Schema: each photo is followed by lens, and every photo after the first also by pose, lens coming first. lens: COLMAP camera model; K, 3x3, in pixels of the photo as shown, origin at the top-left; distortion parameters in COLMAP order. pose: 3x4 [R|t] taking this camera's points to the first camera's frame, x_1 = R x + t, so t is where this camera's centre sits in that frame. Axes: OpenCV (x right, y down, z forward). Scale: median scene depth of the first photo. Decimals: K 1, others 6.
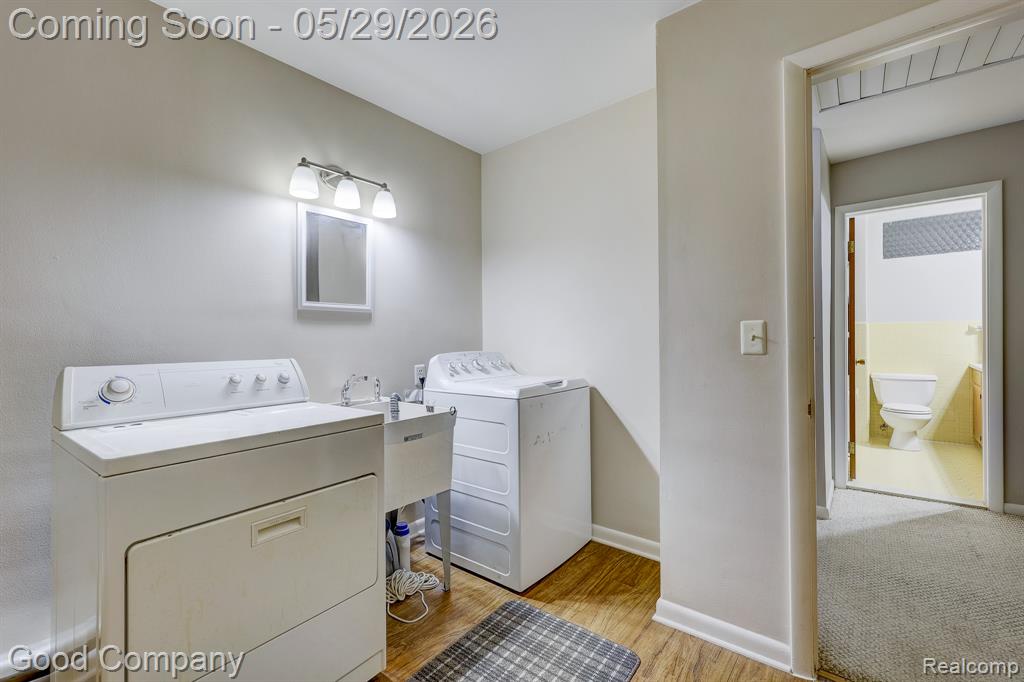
lens RADIAL K [[424.6, 0, 511.1], [0, 424.6, 337.1], [0, 0, 1]] dist [0.000223, -0.000688]
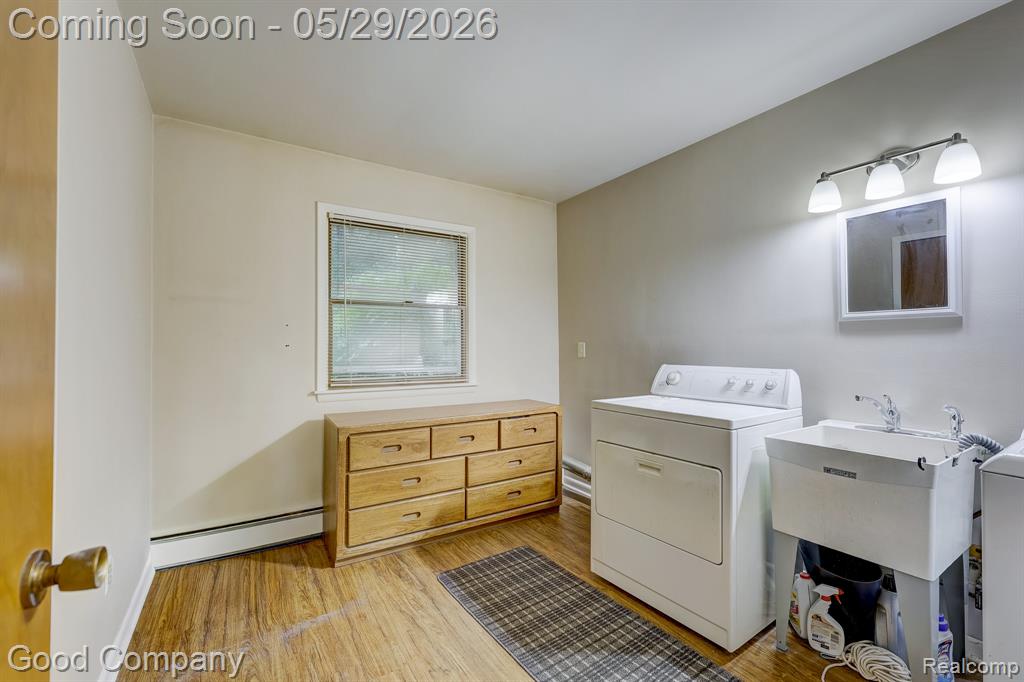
lens RADIAL K [[424.6, 0, 507.6], [0, 424.6, 343.1], [0, 0, 1]] dist [0.000223, -0.000688]
pose [[-0.283102, 0.000017, -0.959090, 0.683924], [0.003332, 0.999994, -0.000966, -0.017566], [0.959084, -0.003469, -0.283101, 0.557275]]
